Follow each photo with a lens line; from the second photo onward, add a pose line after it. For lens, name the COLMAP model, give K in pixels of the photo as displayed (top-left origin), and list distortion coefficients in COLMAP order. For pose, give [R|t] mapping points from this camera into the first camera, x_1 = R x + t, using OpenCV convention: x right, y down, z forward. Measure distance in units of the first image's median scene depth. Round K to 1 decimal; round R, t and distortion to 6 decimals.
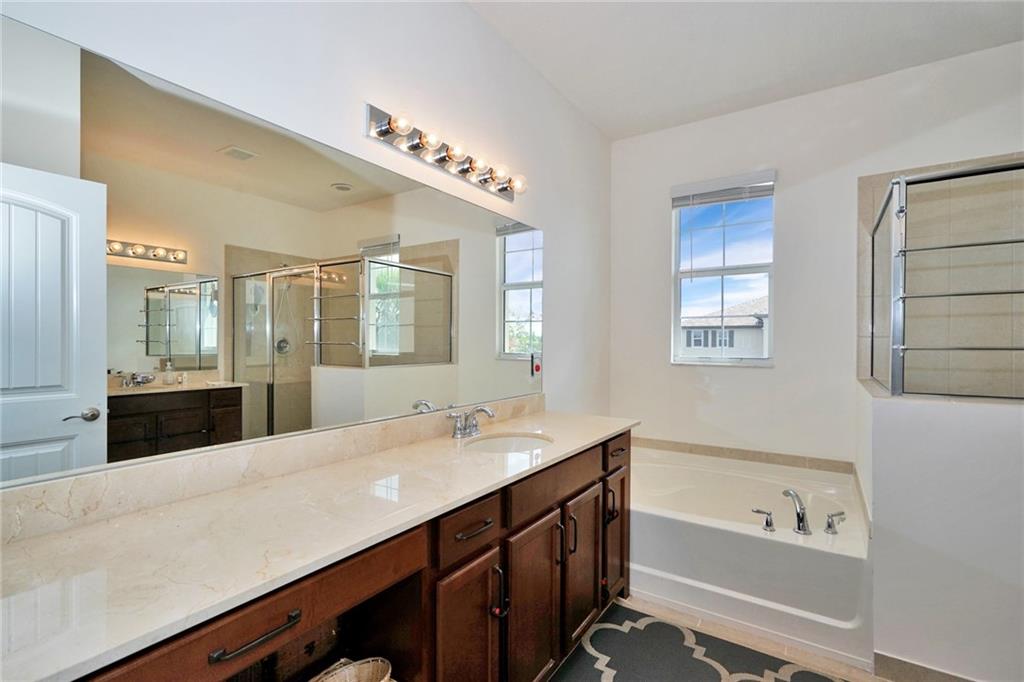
lens RADIAL K [[460.9, 0, 512.0], [0, 460.9, 341.0], [0, 0, 1]] dist [0.000000, 0.000651]
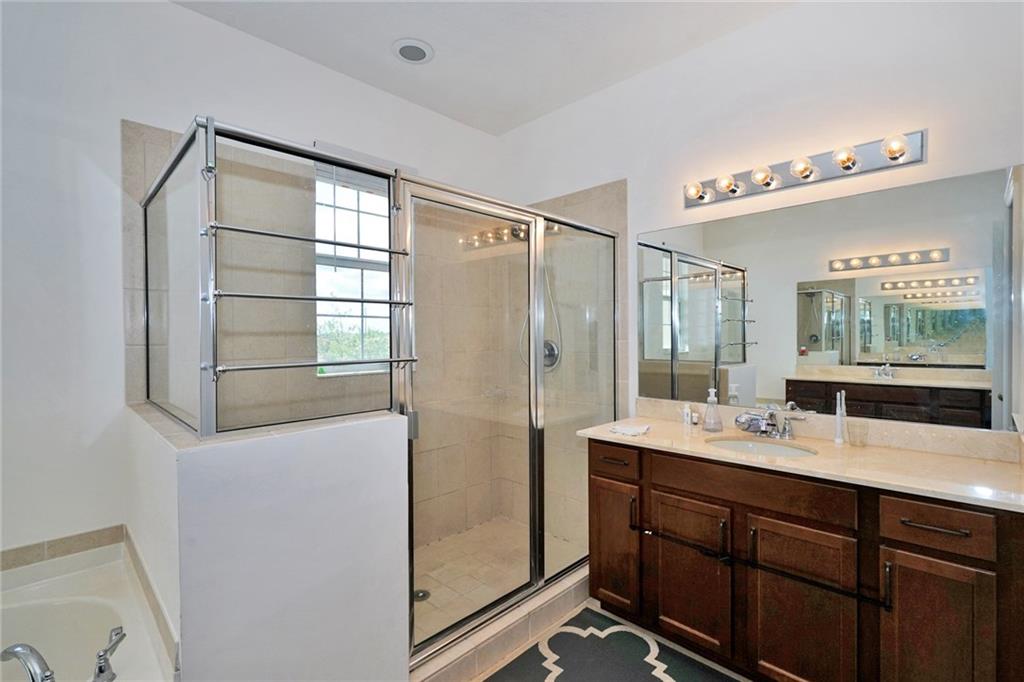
lens RADIAL K [[460.9, 0, 512.0], [0, 460.9, 341.0], [0, 0, 1]] dist [0.000000, 0.000651]
pose [[0.189186, -0.019258, 0.981752, 0.238442], [0.008540, 0.999802, 0.017967, -0.034021], [-0.981904, 0.004985, 0.189313, 0.407891]]
